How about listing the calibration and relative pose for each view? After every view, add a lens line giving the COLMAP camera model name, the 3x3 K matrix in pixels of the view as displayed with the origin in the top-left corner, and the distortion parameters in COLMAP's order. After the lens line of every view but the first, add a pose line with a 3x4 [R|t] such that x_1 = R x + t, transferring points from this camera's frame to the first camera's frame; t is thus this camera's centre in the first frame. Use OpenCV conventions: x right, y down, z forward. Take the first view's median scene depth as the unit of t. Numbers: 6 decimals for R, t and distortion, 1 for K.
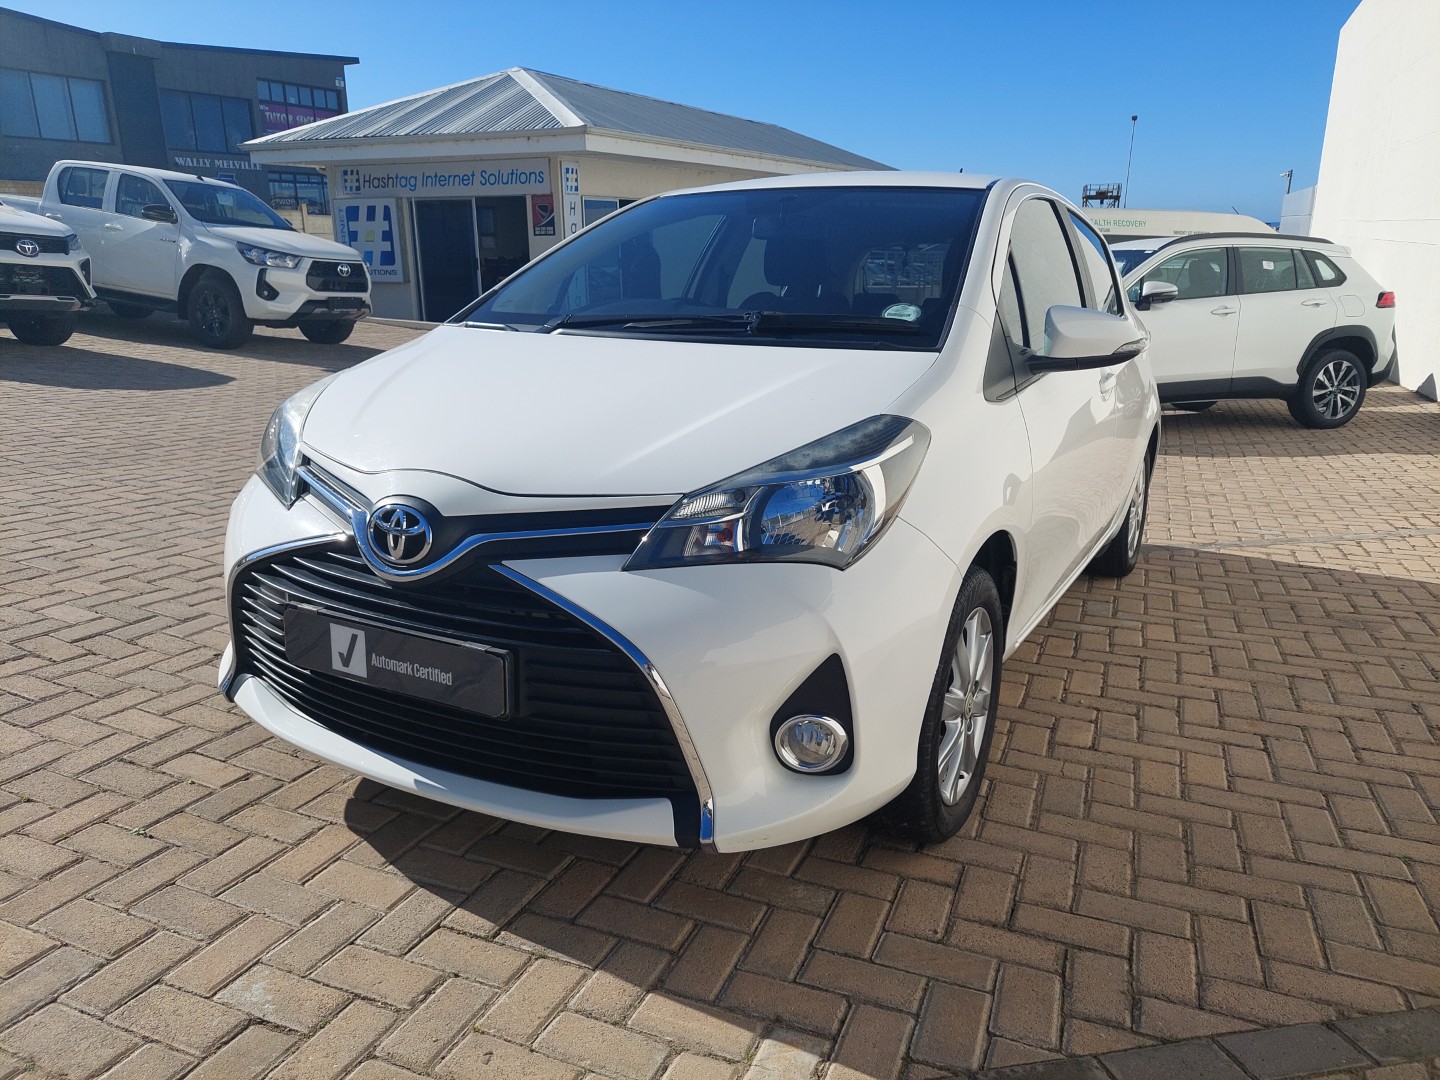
lens RADIAL K [[1033.9, 0, 726.5], [0, 1033.9, 516.3], [0, 0, 1]] dist [0.017339, -0.001619]
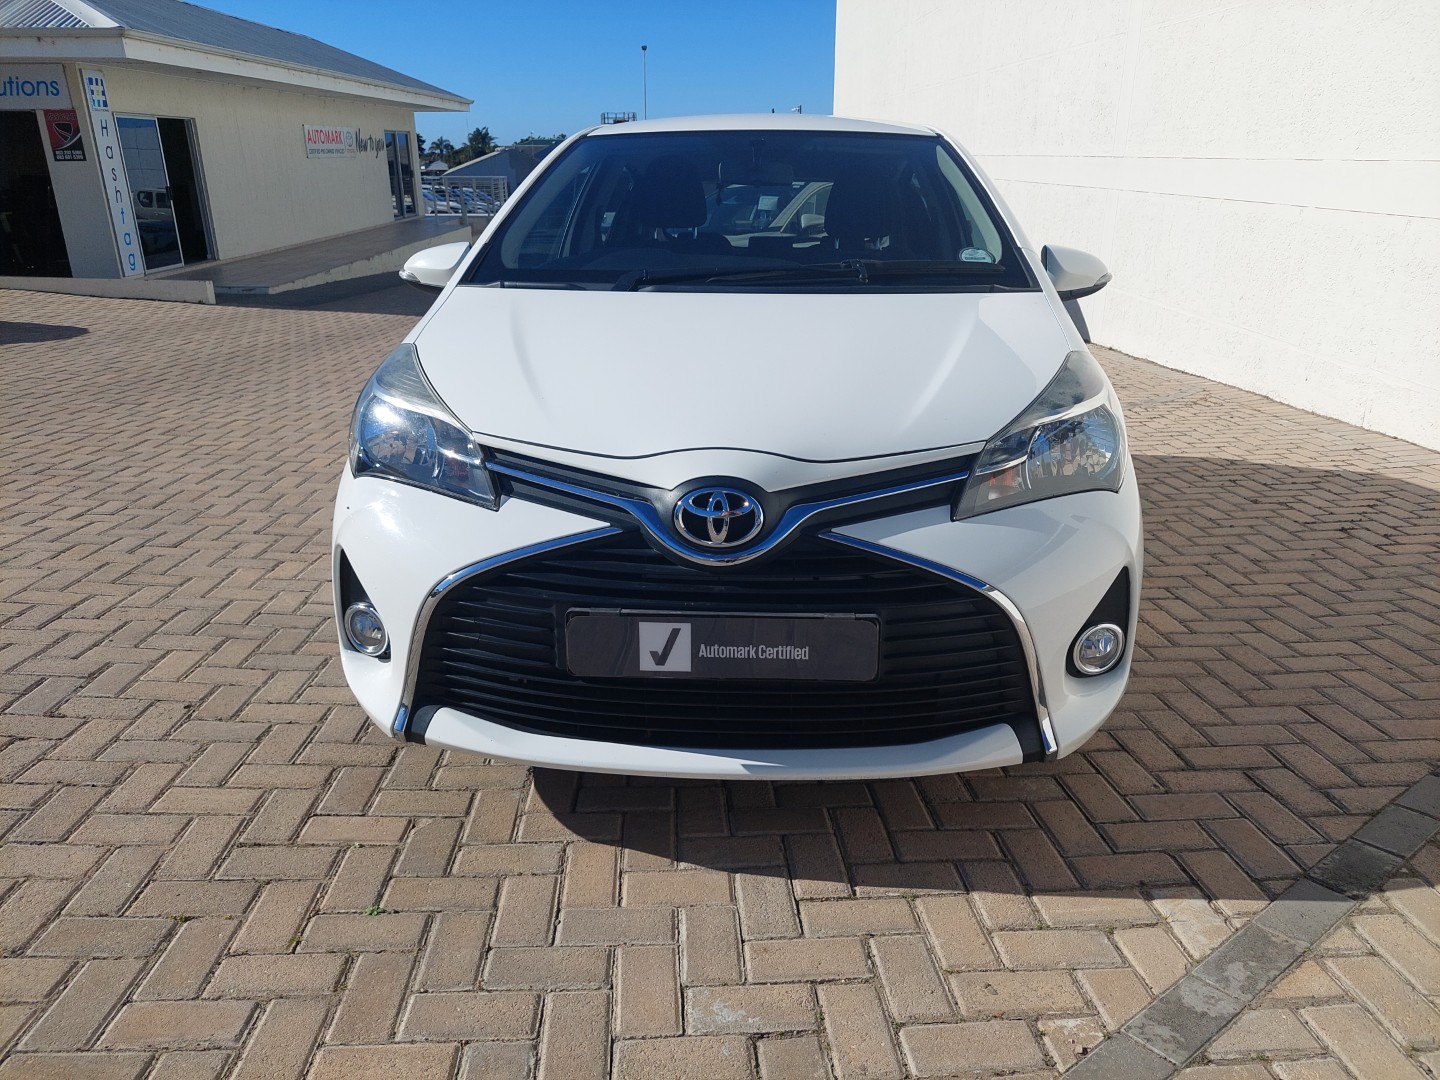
lens RADIAL K [[1028.8, 0, 721.7], [0, 1028.8, 518.5], [0, 0, 1]] dist [0.057711, -0.053124]
pose [[0.898204, -0.137587, 0.417493, -0.683650], [0.109394, 0.989838, 0.090852, -0.063651], [-0.425750, -0.035933, 0.904127, 0.142010]]
